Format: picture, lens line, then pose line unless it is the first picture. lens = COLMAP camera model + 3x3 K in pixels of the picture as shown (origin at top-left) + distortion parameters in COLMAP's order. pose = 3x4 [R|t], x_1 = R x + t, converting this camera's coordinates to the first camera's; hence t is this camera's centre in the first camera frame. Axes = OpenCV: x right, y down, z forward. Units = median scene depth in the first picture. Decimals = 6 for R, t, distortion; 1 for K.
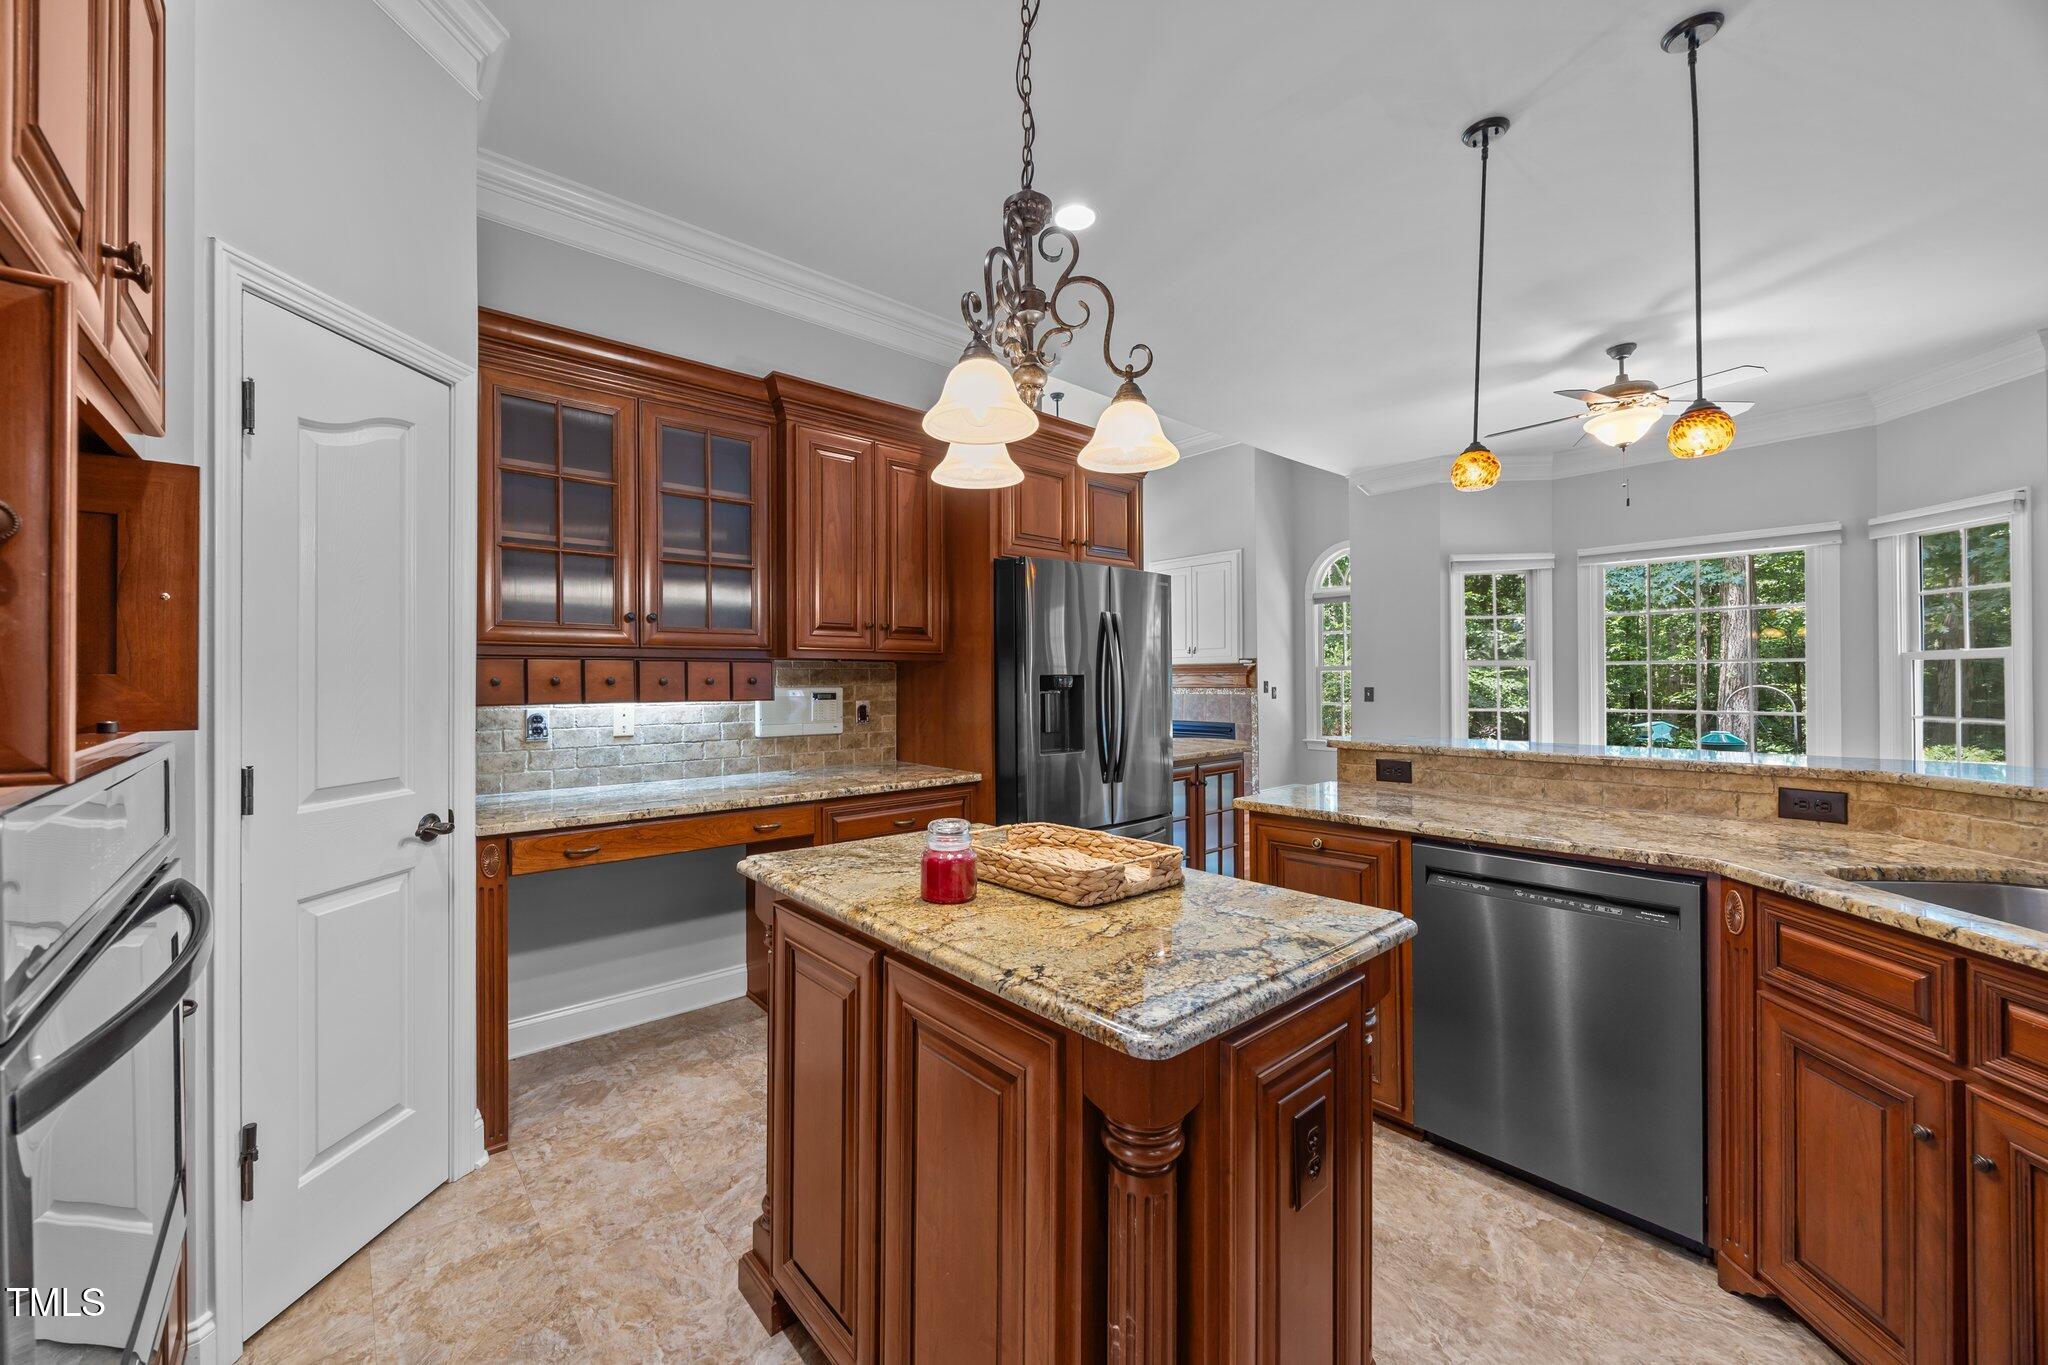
lens RADIAL K [[785.7, 0, 1009.3], [0, 785.7, 679.5], [0, 0, 1]] dist [-0.001547, -0.000272]
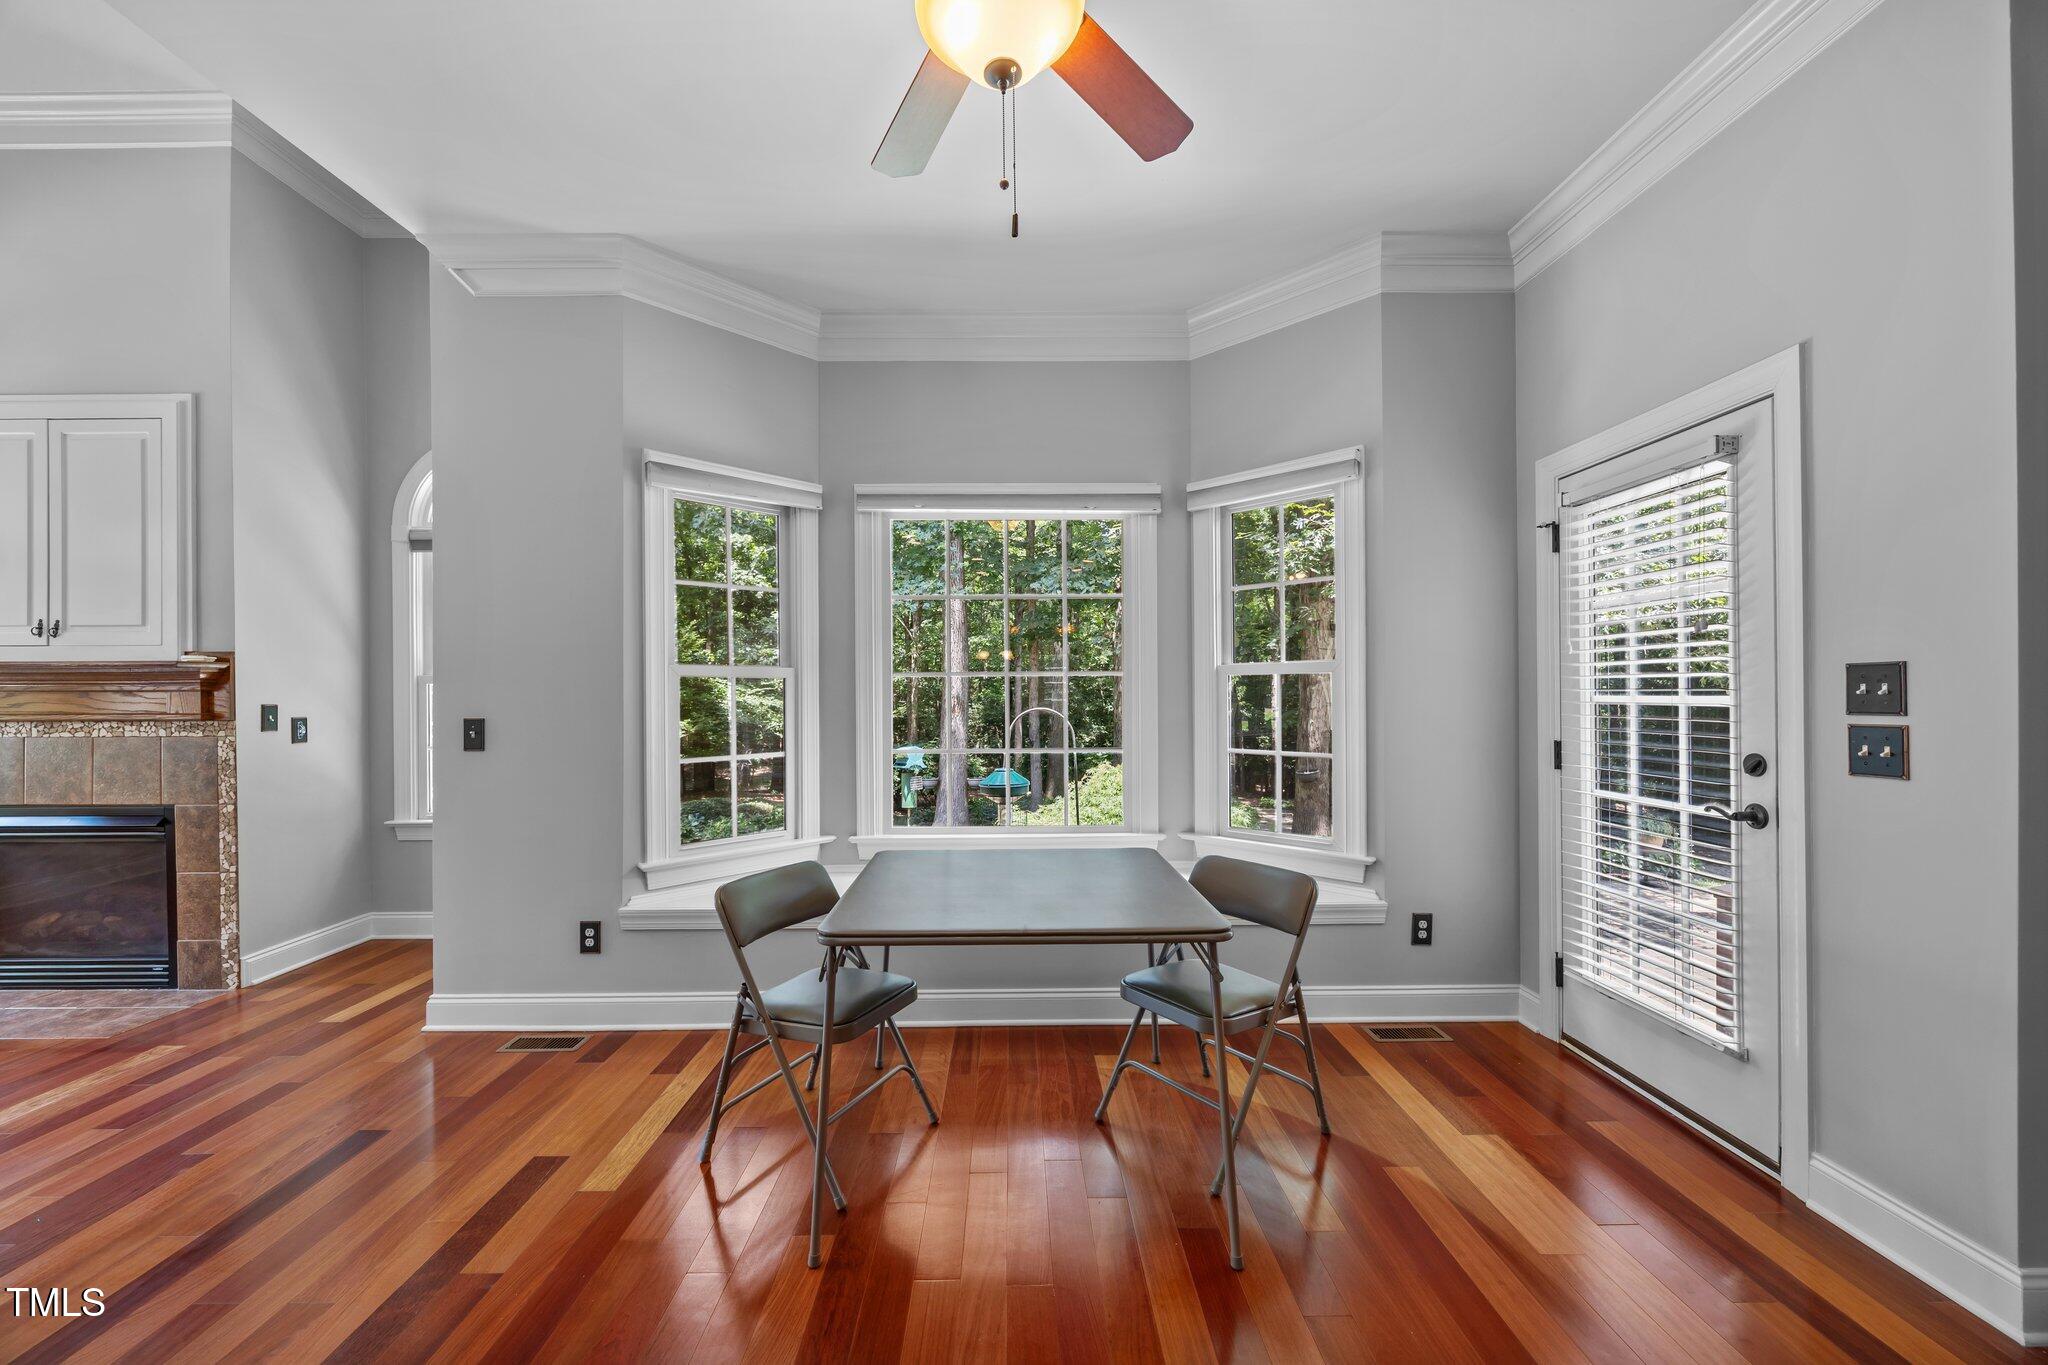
lens RADIAL K [[785.7, 0, 1021.8], [0, 785.7, 690.4], [0, 0, 1]] dist [-0.001547, -0.000272]
pose [[0.639932, 0.007291, 0.768397, 0.507893], [0.000142, 0.999954, -0.009606, -0.003675], [-0.768431, 0.006256, 0.639902, 0.762049]]
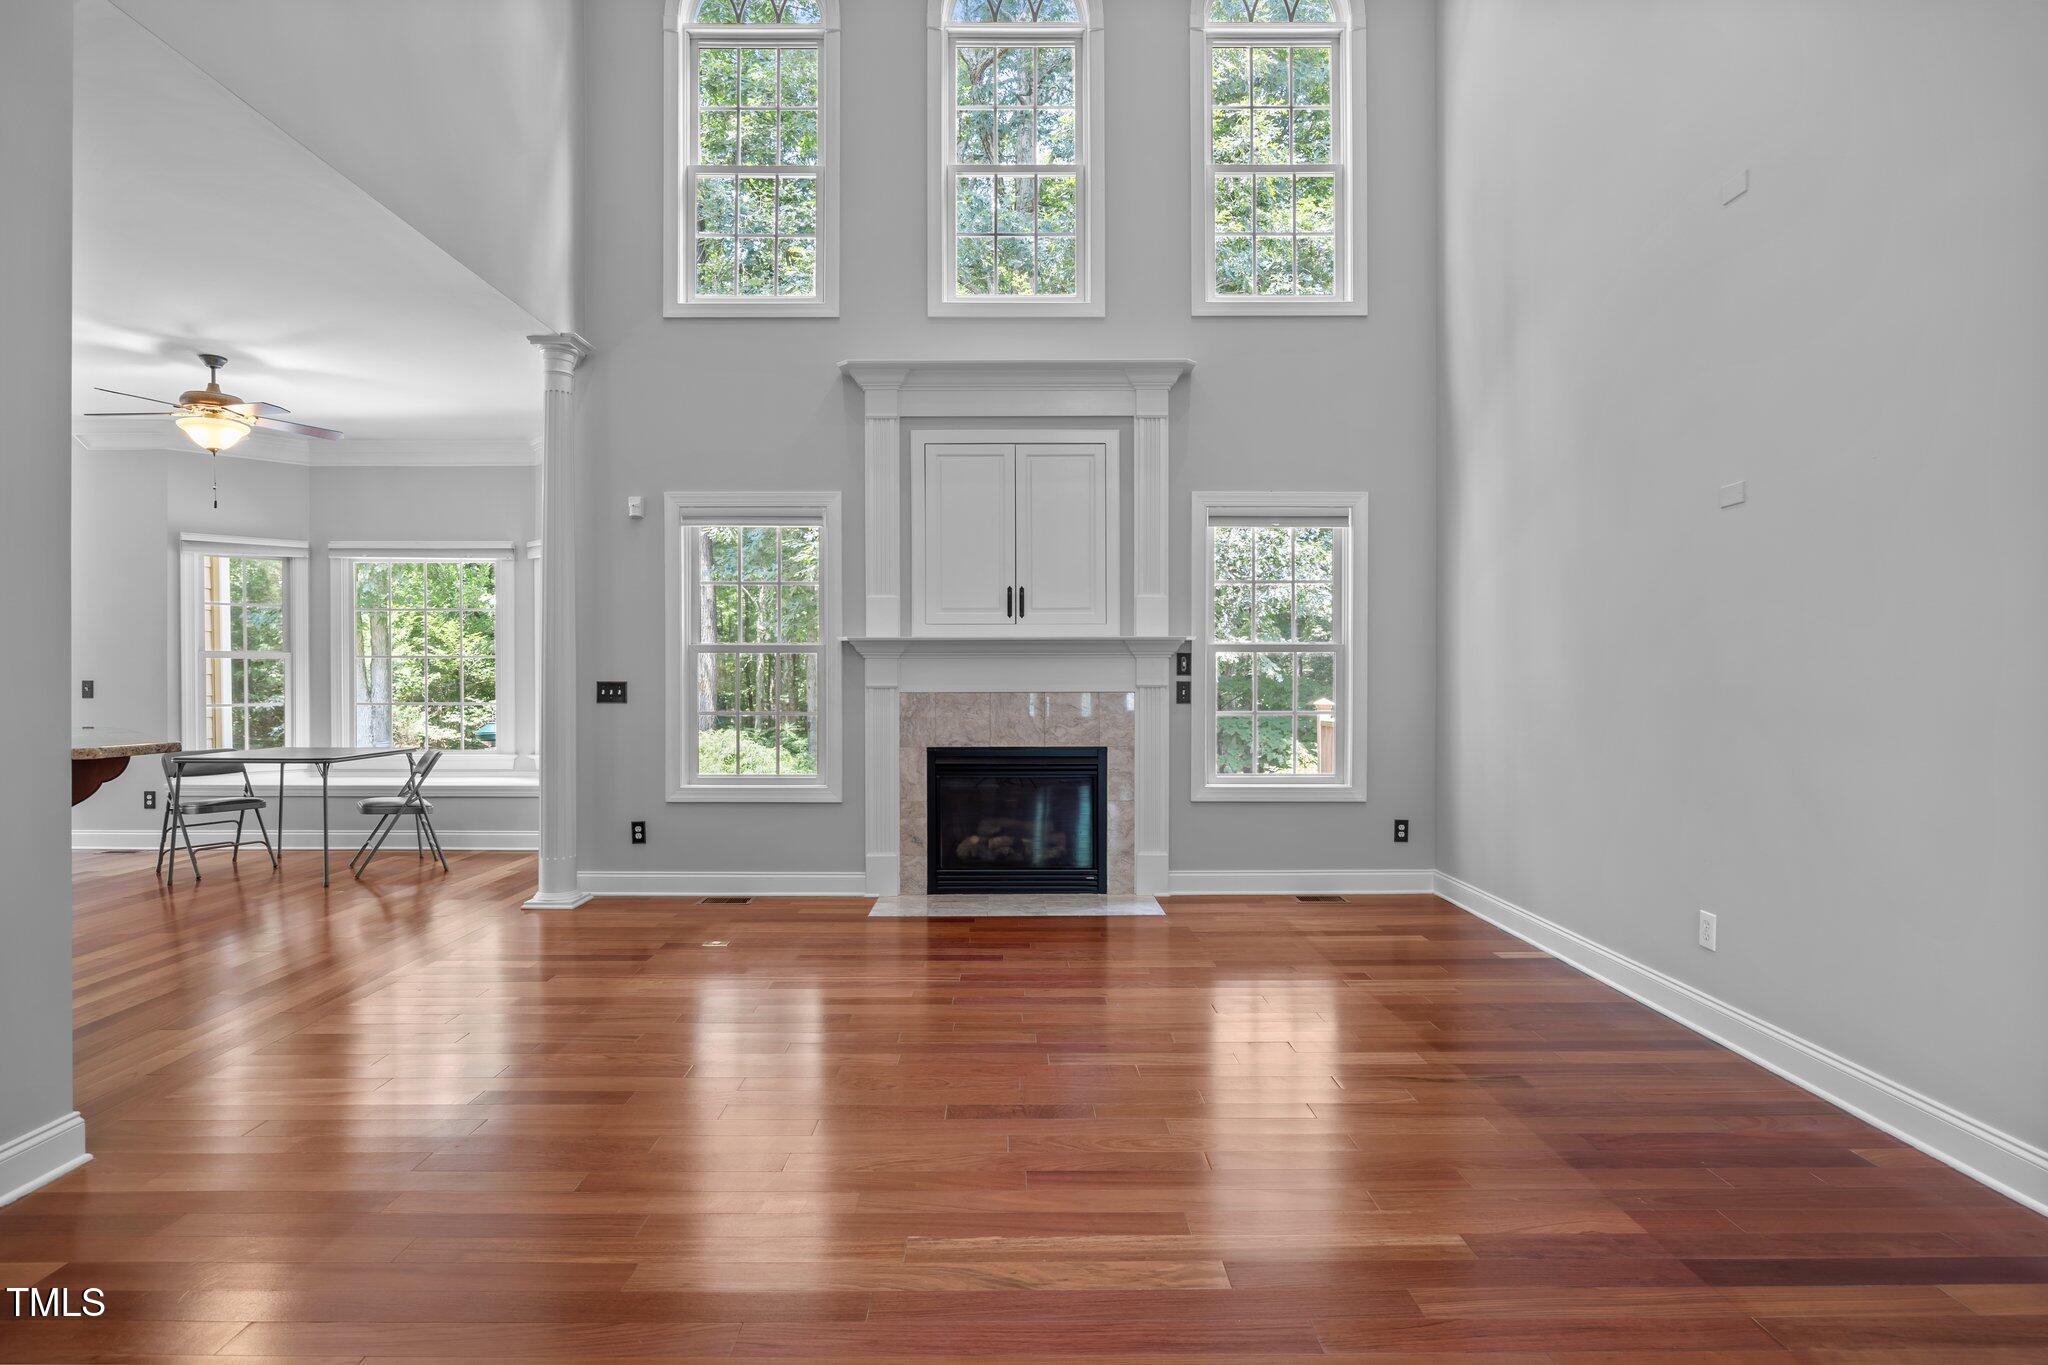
lens RADIAL K [[1084.0, 0, 1042.5], [0, 1084.0, 690.4], [0, 0, 1]] dist [-0.007044, -0.001087]
pose [[0.648311, -0.000021, 0.761375, 0.400264], [-0.006825, 0.999960, 0.005839, 0.010154], [-0.761345, -0.008982, 0.648285, -0.806272]]
